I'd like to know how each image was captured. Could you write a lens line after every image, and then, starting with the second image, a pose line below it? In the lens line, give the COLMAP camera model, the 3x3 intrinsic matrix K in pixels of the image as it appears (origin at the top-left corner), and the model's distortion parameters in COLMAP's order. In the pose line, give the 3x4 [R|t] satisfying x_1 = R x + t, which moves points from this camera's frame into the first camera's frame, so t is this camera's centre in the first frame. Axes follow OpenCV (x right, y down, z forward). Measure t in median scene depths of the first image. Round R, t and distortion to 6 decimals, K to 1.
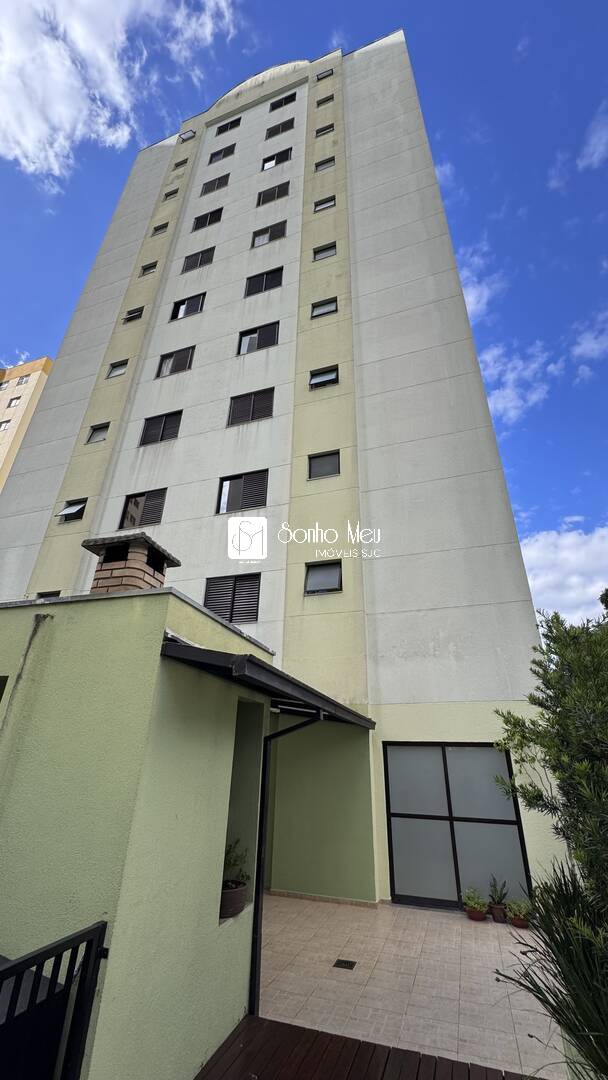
lens RADIAL K [[431.3, 0, 303.5], [0, 431.3, 538.6], [0, 0, 1]] dist [-0.004585, 0.000735]
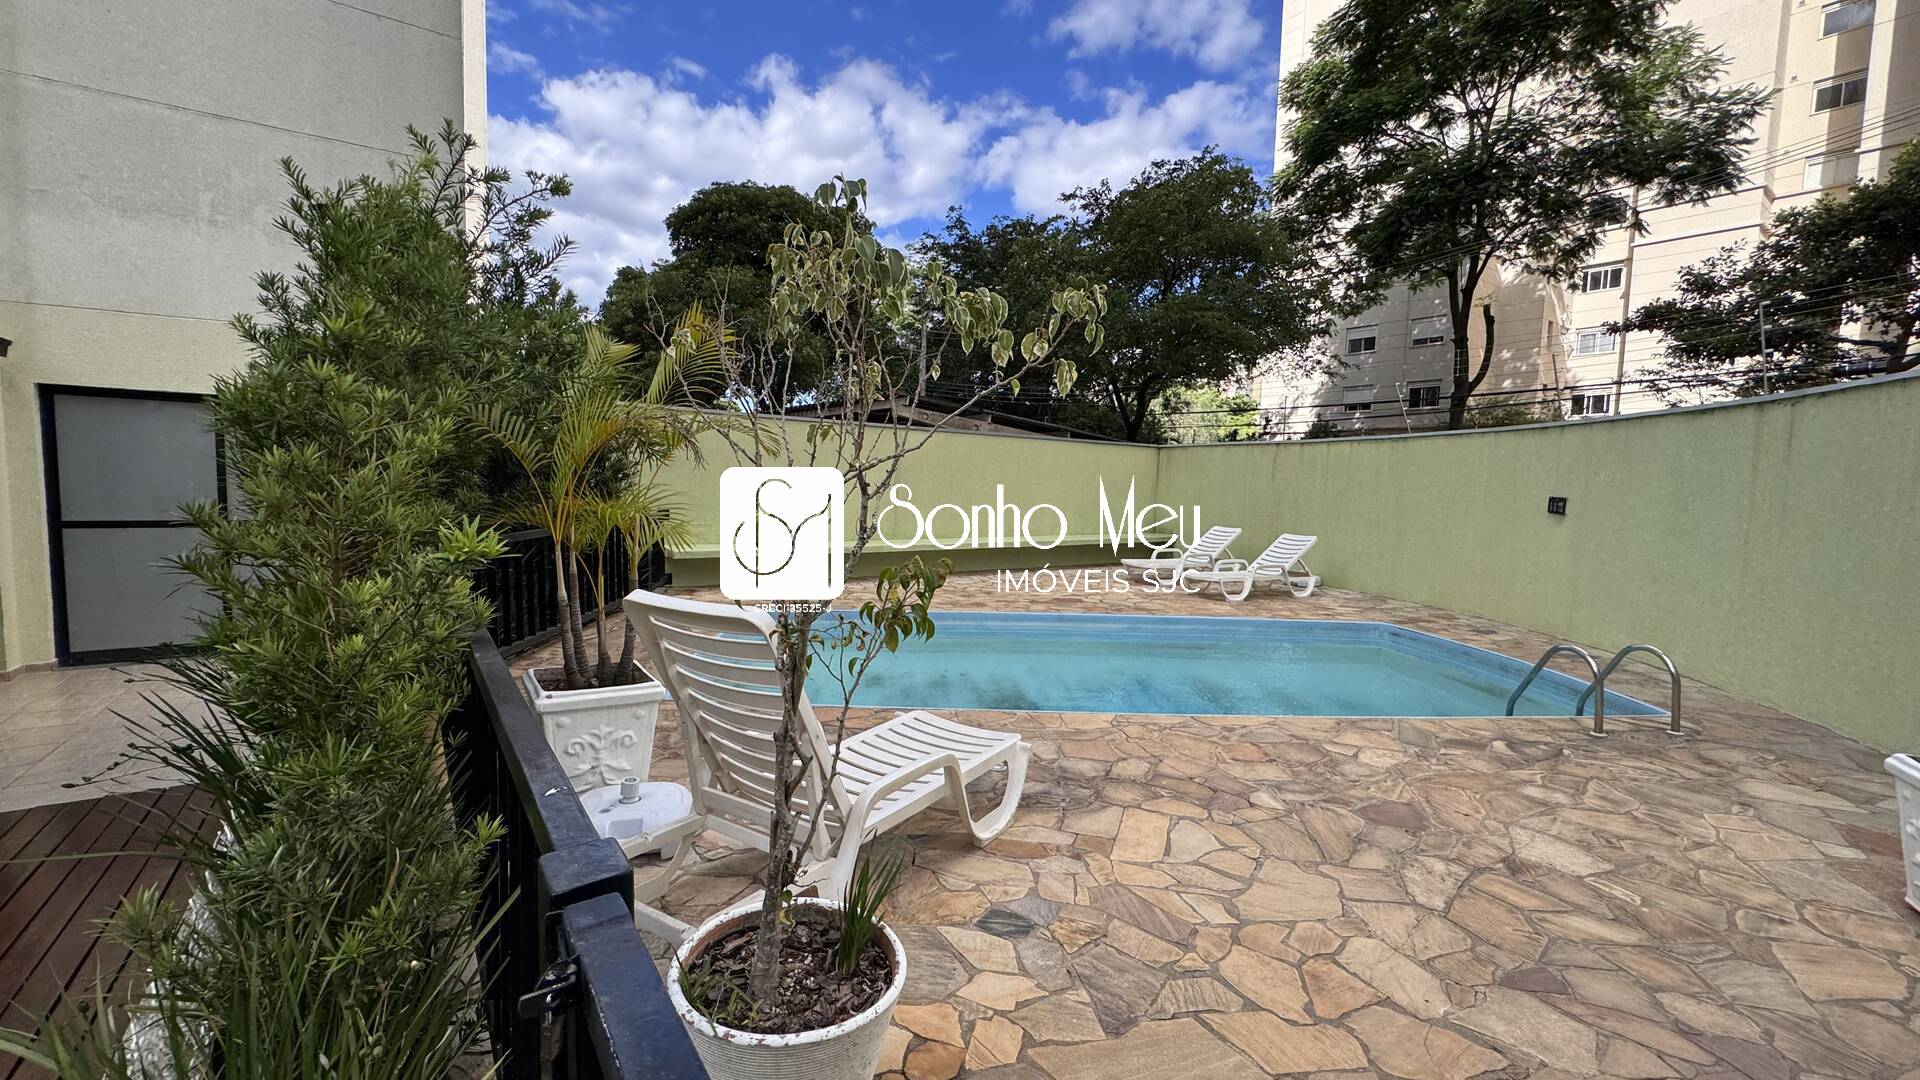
lens RADIAL K [[766.8, 0, 960.7], [0, 766.8, 538.3], [0, 0, 1]] dist [-0.004585, 0.000735]
pose [[0.579084, -0.066691, 0.812536, 0.086050], [-0.383891, 0.856936, 0.343929, -0.027350], [-0.719229, -0.511089, 0.470636, -0.133349]]
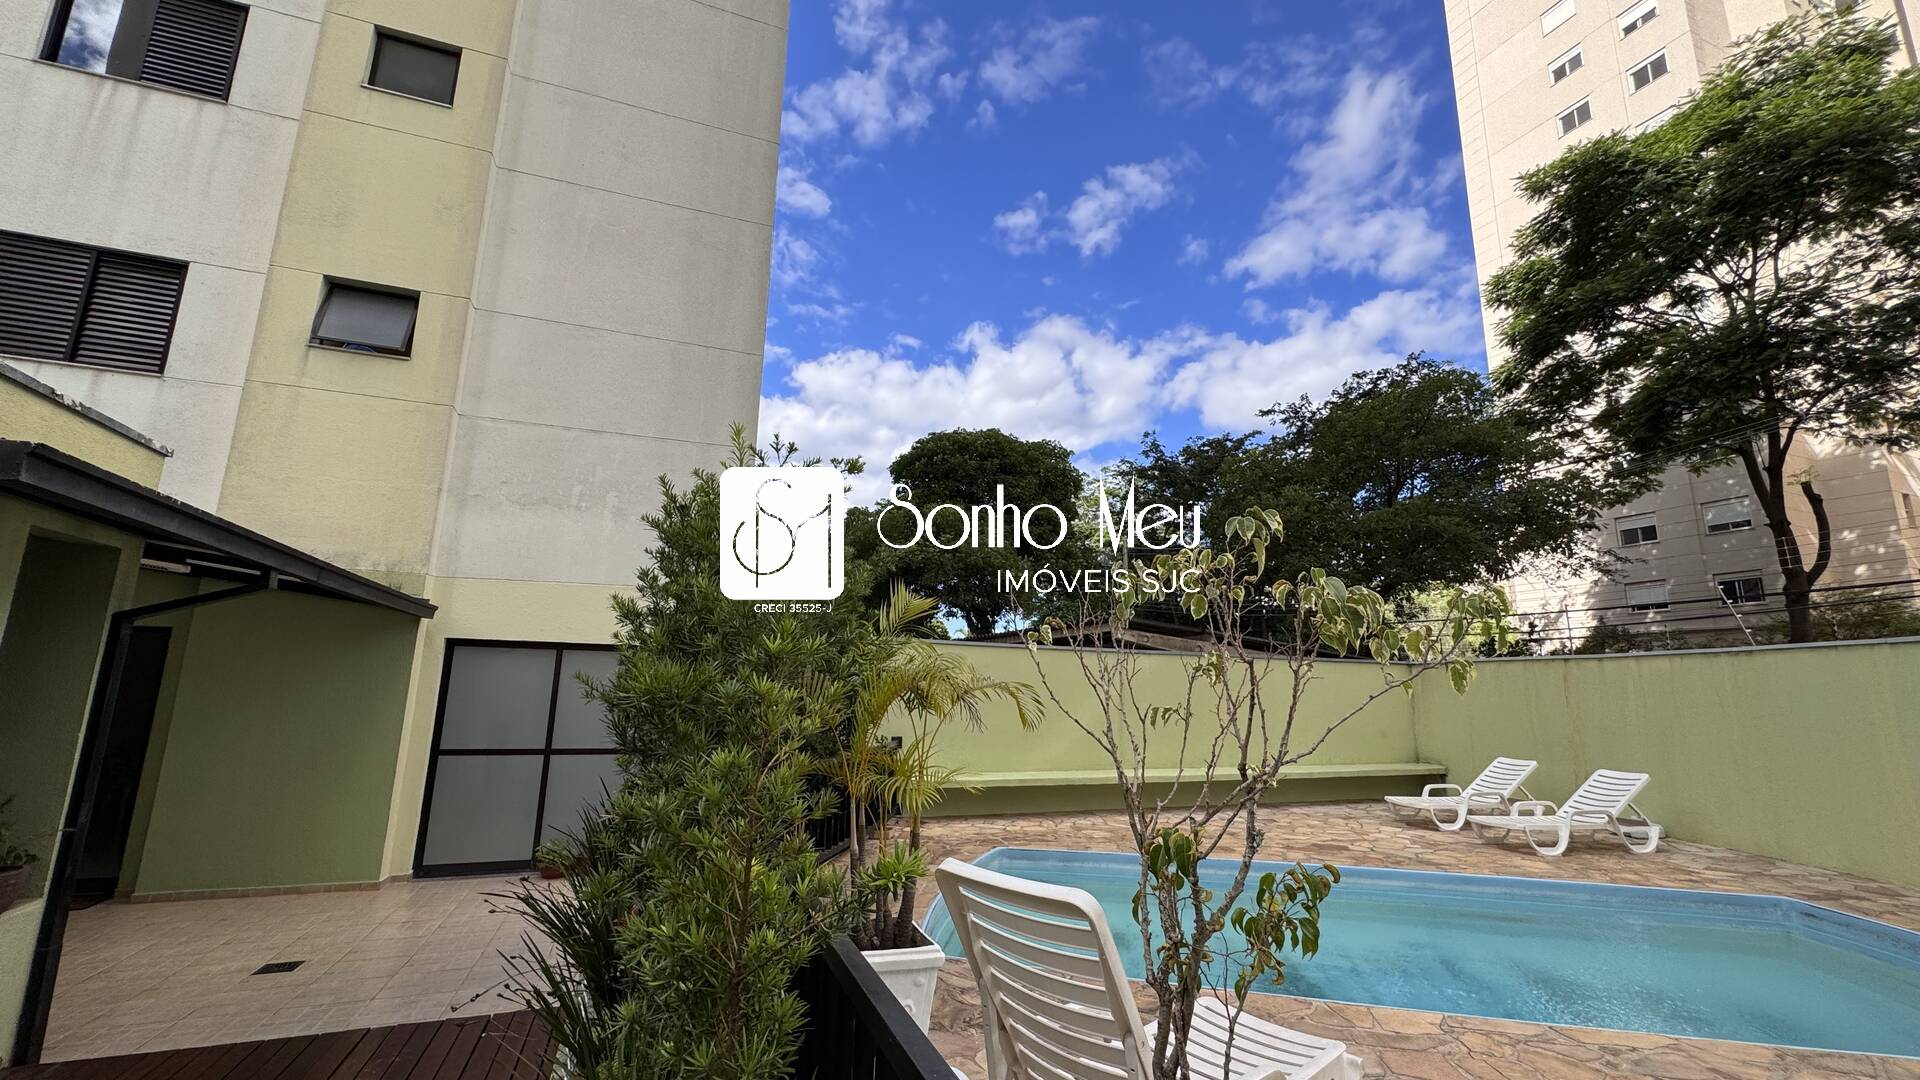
lens RADIAL K [[766.8, 0, 960.7], [0, 766.8, 540.0], [0, 0, 1]] dist [-0.004585, 0.000735]
pose [[0.766466, 0.117058, 0.631527, 0.051966], [-0.294263, 0.937987, 0.183276, -0.033867], [-0.570910, -0.326310, 0.753381, -0.101898]]
